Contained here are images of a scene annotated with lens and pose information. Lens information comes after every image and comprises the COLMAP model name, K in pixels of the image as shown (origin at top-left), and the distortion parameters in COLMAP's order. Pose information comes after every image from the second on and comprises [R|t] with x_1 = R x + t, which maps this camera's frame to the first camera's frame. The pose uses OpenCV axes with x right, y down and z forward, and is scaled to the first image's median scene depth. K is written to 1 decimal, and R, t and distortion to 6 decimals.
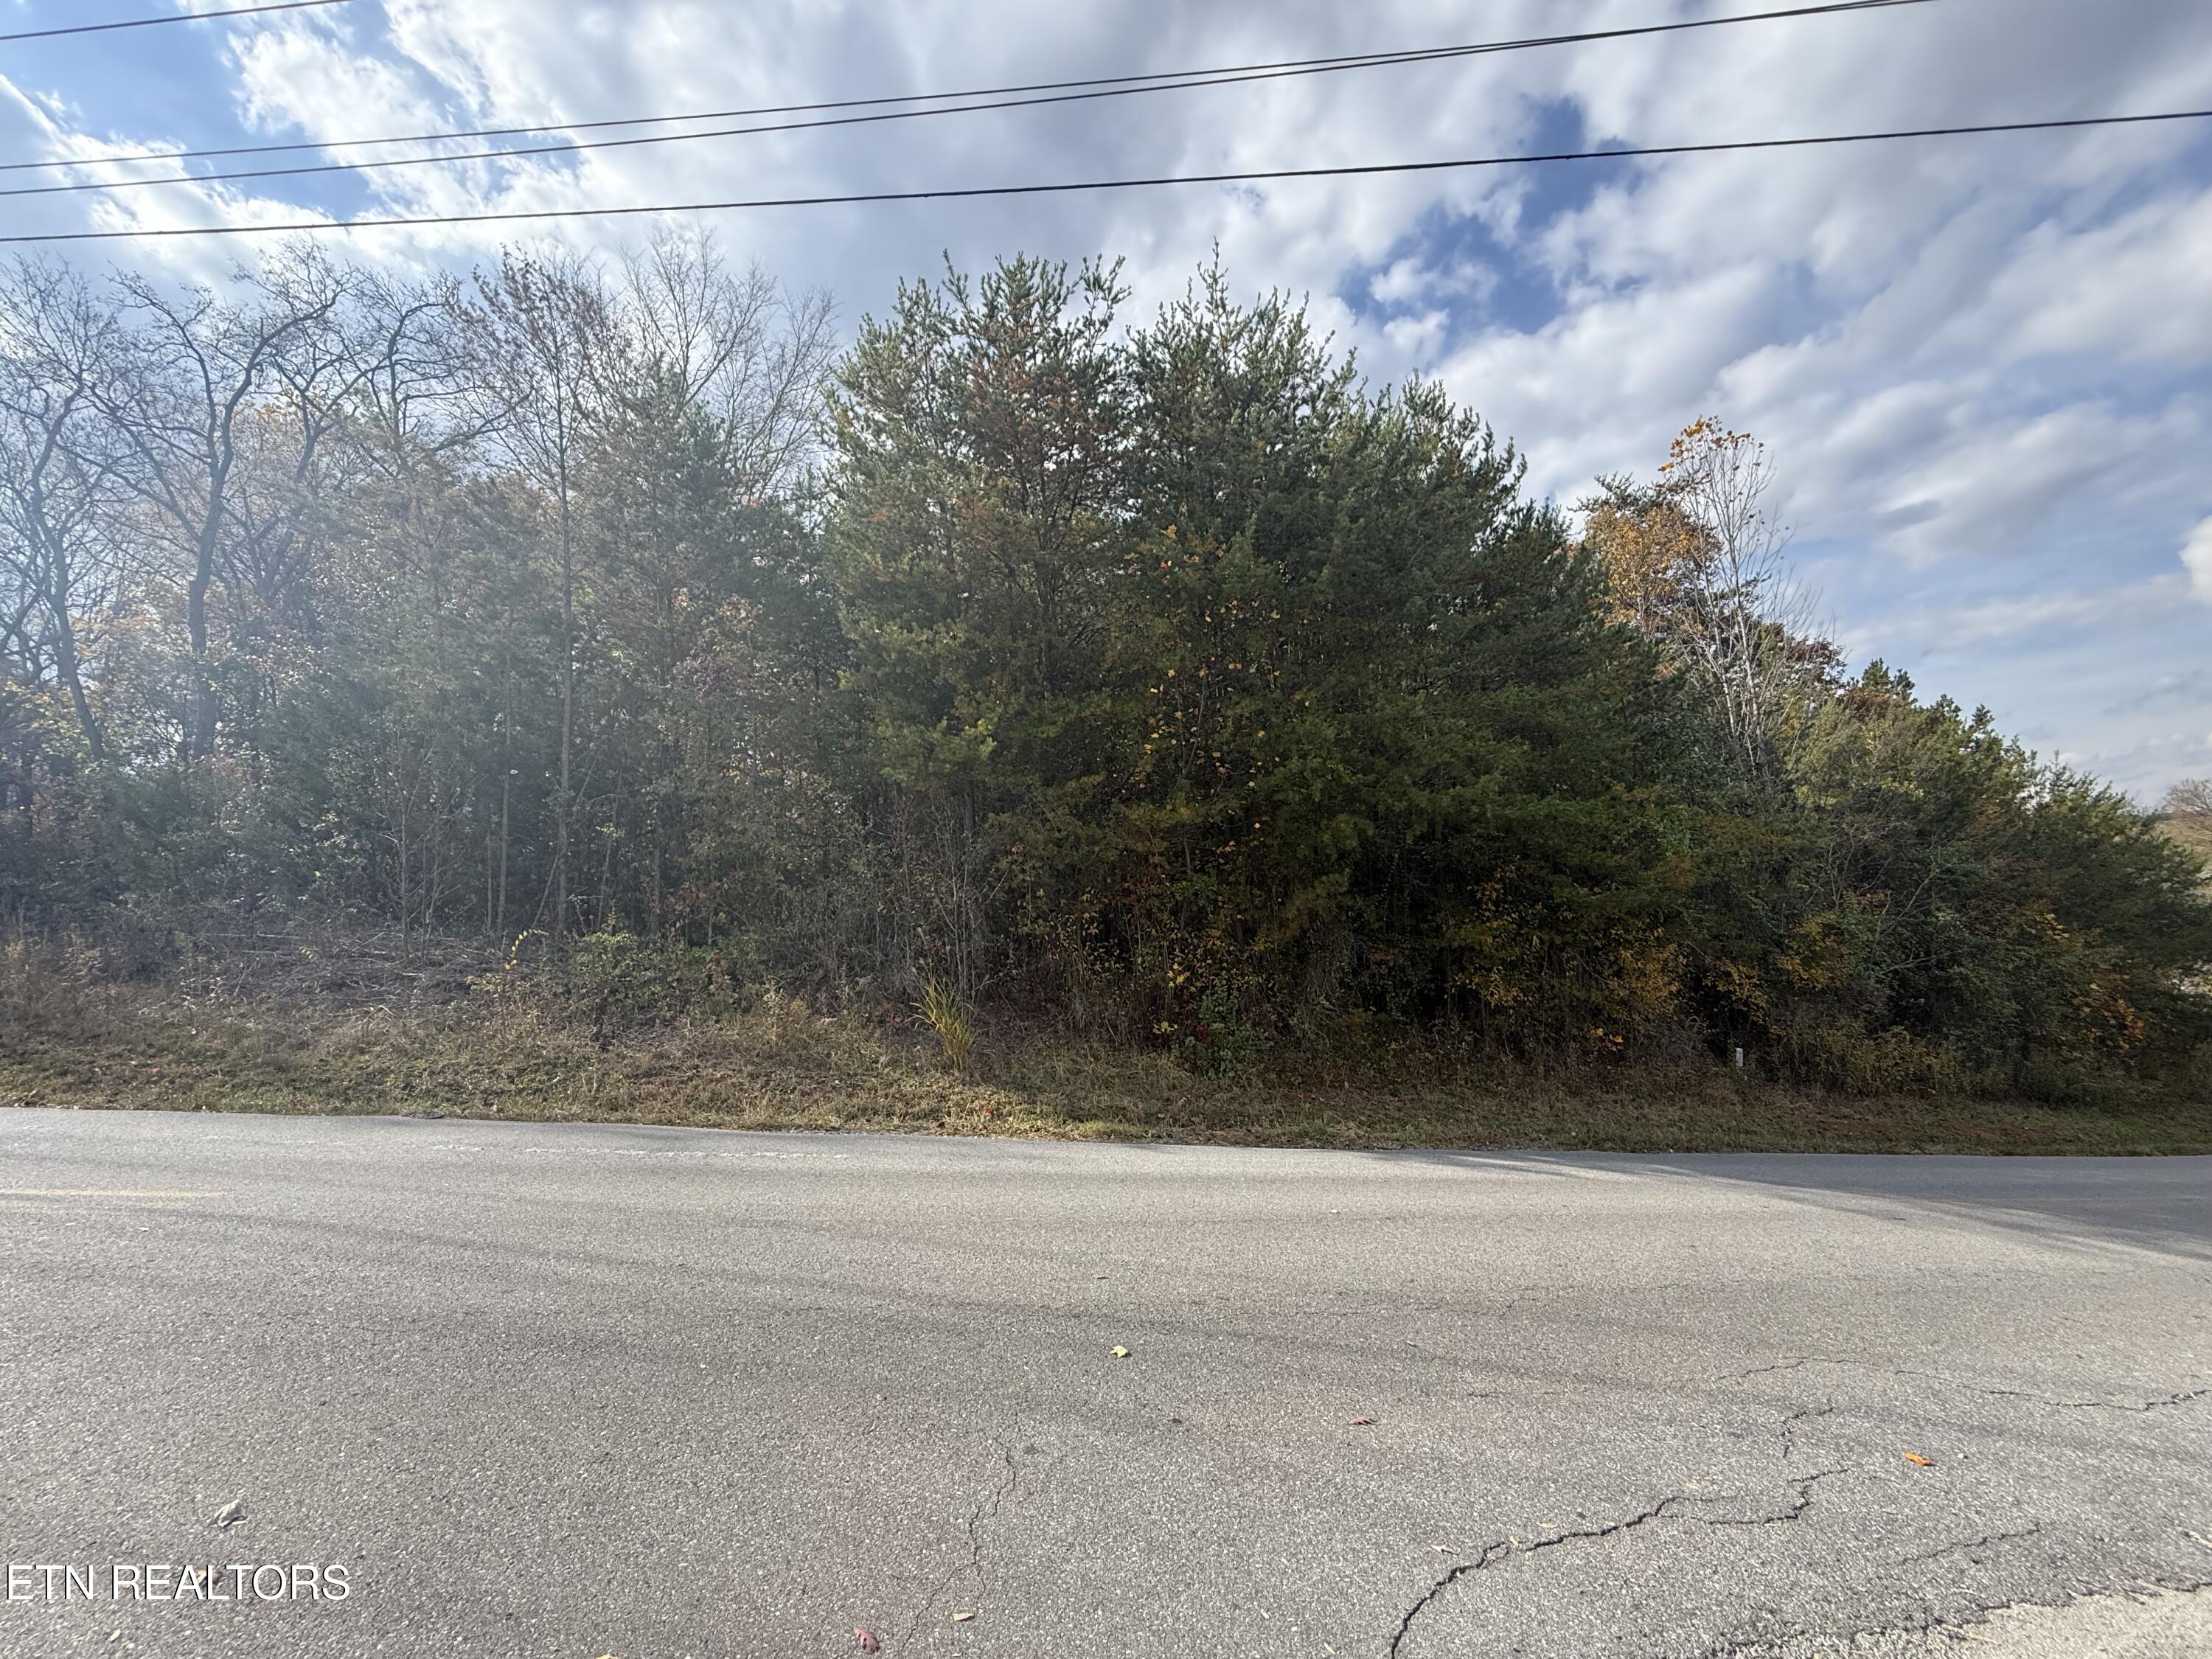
lens RADIAL K [[882.0, 0, 1098.4], [0, 882.0, 827.0], [0, 0, 1]] dist [-0.000868, 0.000493]
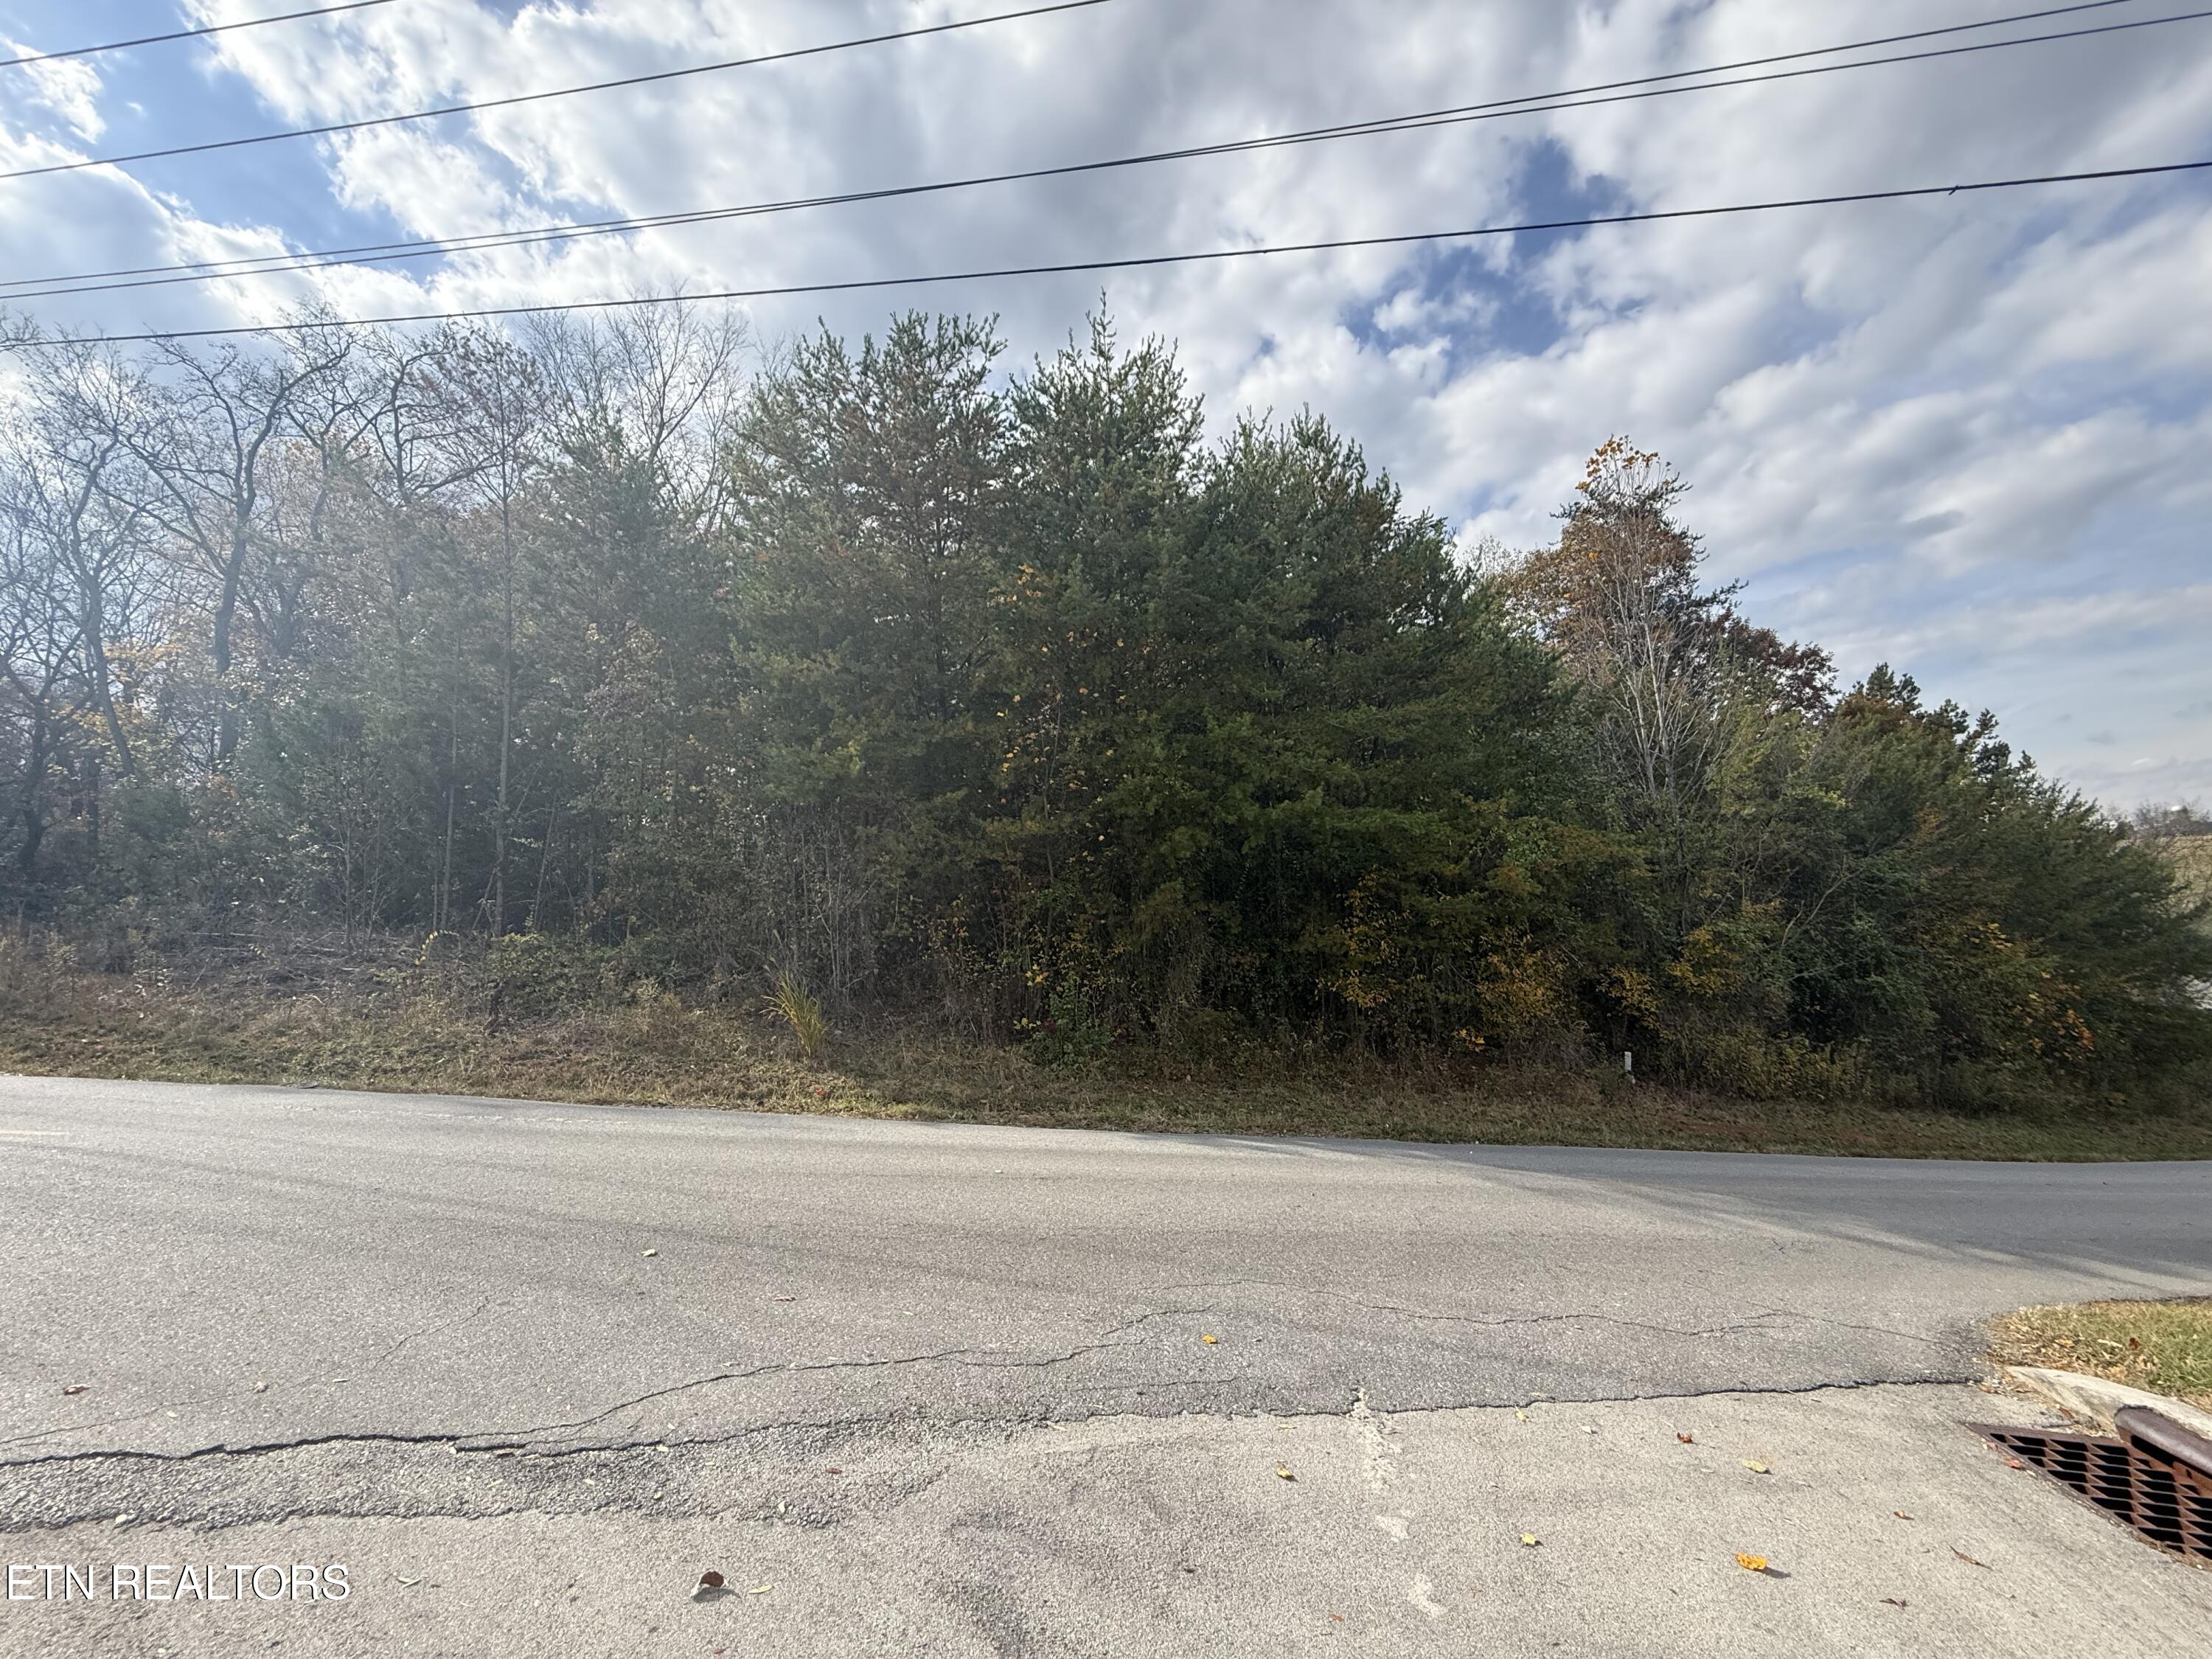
lens RADIAL K [[882.0, 0, 1108.2], [0, 882.0, 813.7], [0, 0, 1]] dist [-0.000868, 0.000493]
pose [[0.999360, 0.000609, -0.035765, 0.209377], [-0.001430, 0.999736, -0.022949, -0.005189], [0.035741, 0.022986, 0.999097, -0.081253]]
